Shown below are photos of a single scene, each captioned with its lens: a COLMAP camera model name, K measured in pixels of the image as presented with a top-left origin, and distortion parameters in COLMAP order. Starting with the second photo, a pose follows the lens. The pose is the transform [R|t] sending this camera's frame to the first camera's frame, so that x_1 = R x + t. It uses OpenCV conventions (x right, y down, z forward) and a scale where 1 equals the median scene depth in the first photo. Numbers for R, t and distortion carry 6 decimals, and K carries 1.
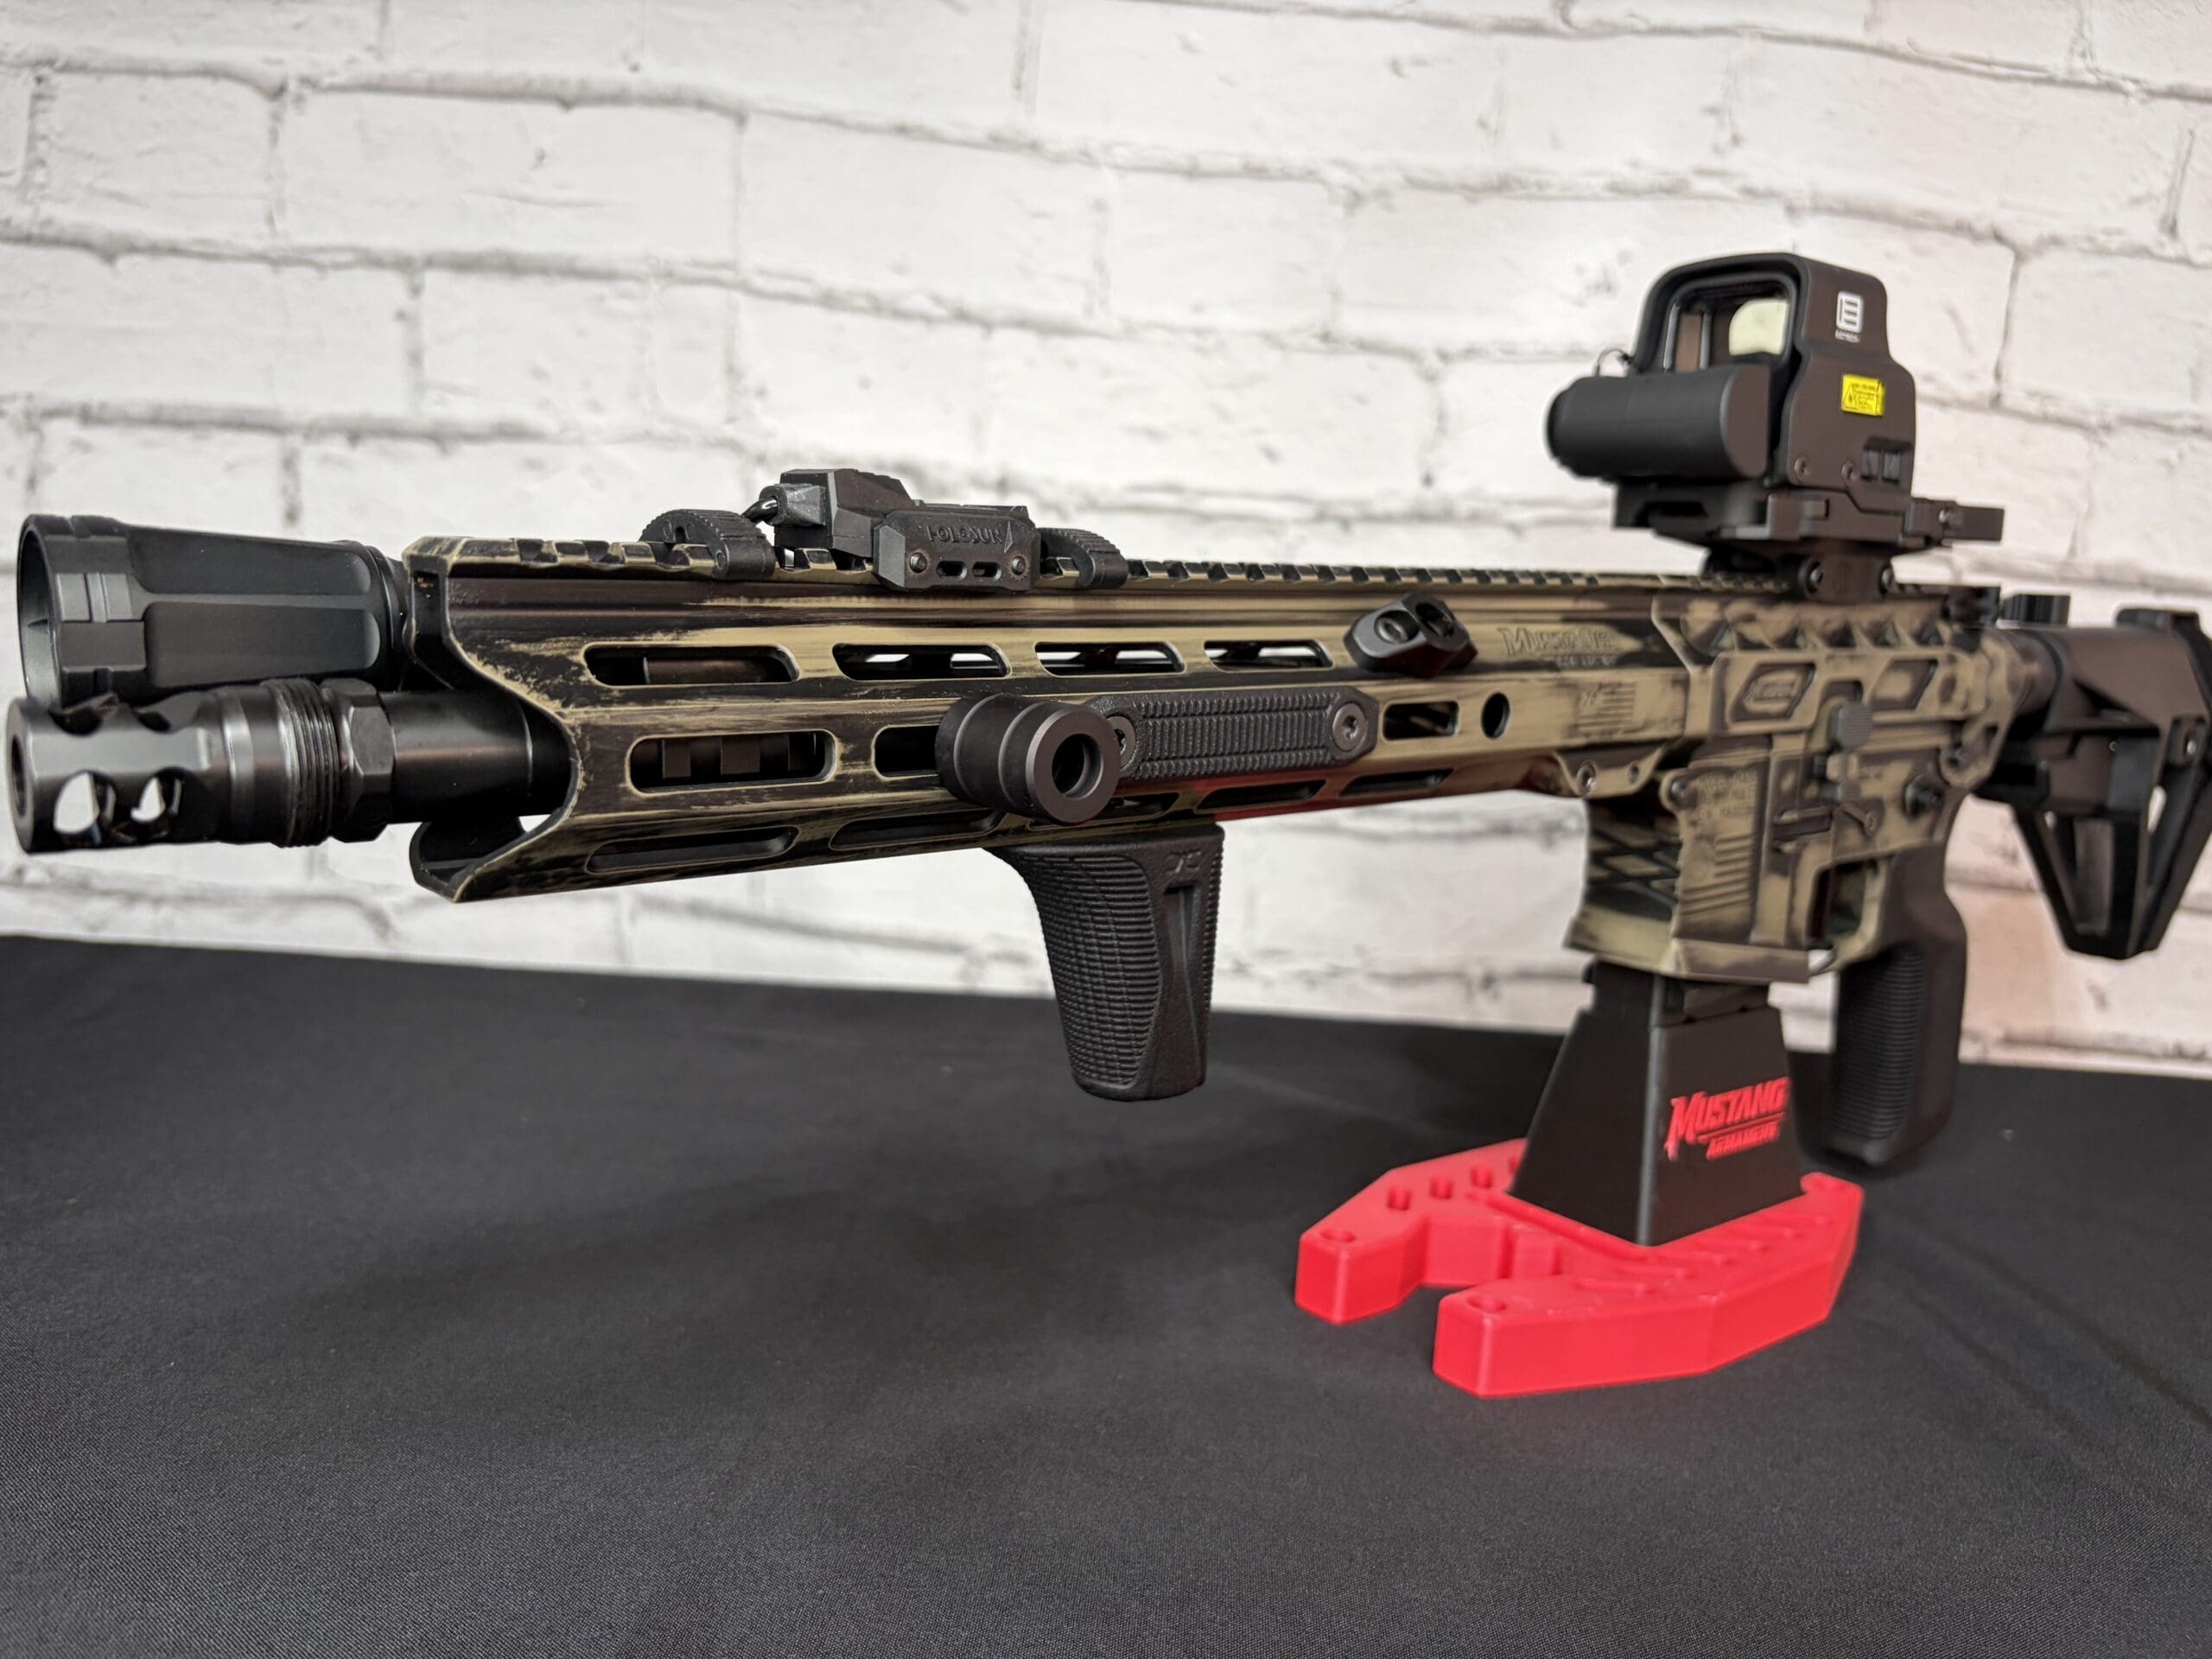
lens RADIAL K [[1707.9, 0, 1106.6], [0, 1707.9, 822.8], [0, 0, 1]] dist [0.007056, -0.010578]
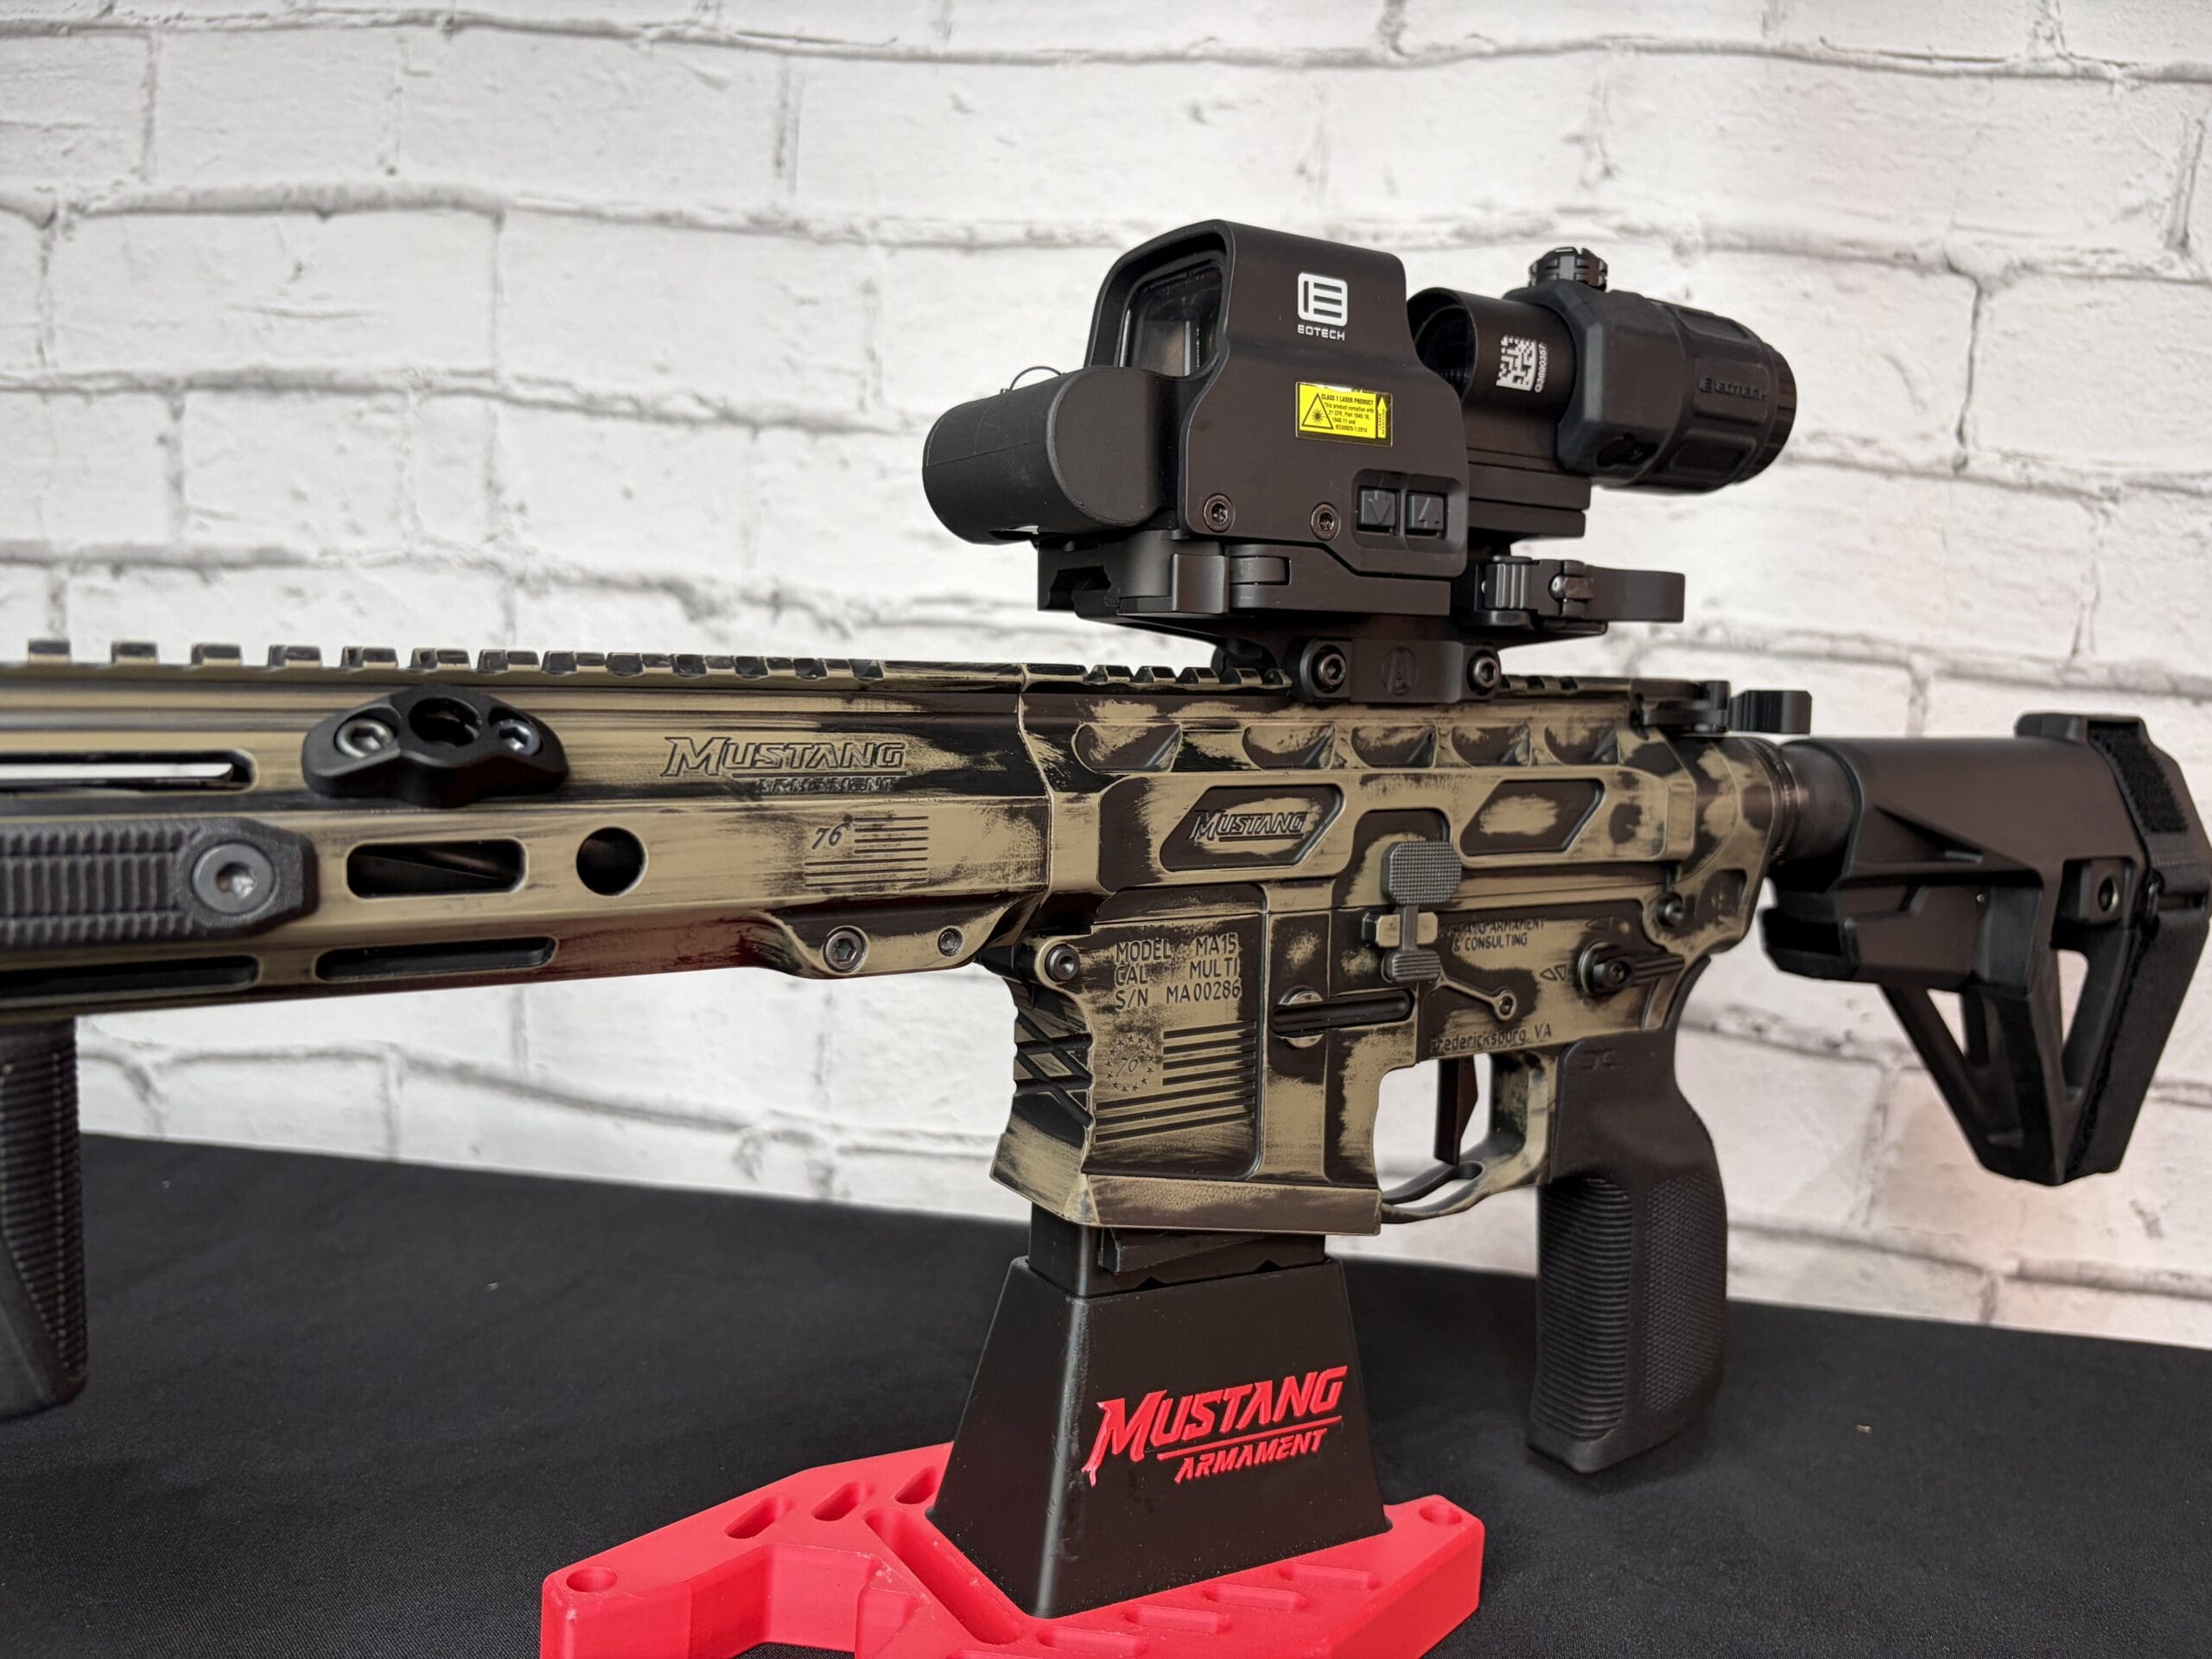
lens RADIAL K [[1744.7, 0, 998.0], [0, 1744.7, 836.9], [0, 0, 1]] dist [-0.000766, 0.002479]
pose [[0.987358, -0.003684, -0.158462, 0.210877], [-0.008079, 0.997260, -0.073529, -0.009129], [0.158299, 0.073880, 0.984623, 0.138222]]
